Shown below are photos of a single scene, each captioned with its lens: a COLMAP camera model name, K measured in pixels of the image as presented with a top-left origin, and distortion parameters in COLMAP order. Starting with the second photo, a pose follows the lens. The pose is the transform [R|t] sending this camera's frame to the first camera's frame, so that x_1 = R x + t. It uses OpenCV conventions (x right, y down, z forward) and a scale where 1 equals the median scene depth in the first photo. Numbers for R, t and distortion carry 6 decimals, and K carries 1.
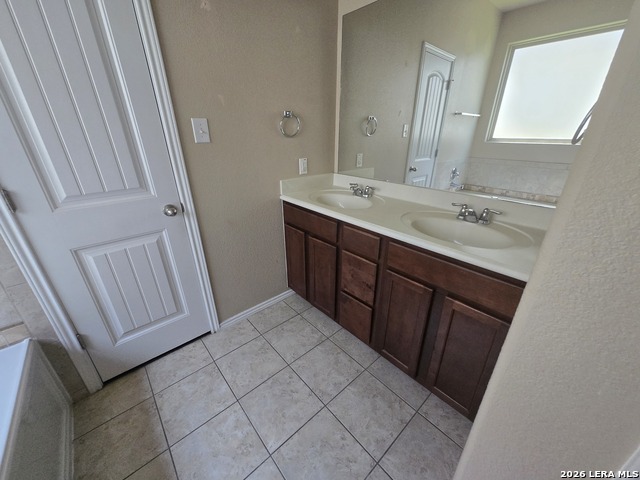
lens RADIAL K [[251.9, 0, 317.1], [0, 251.9, 241.1], [0, 0, 1]] dist [0.003254, -0.000229]
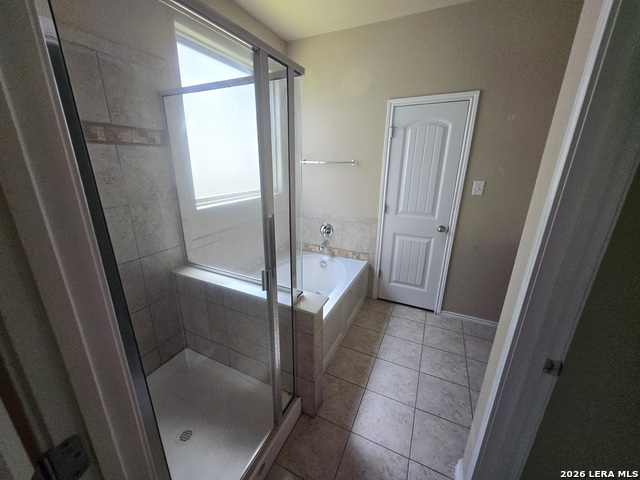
lens RADIAL K [[251.9, 0, 317.1], [0, 251.9, 241.1], [0, 0, 1]] dist [0.003254, -0.000229]
pose [[0.395331, 0.287783, -0.872292, 0.637297], [-0.383133, 0.914760, 0.128155, 0.063042], [0.834819, 0.283540, 0.471892, -0.530201]]
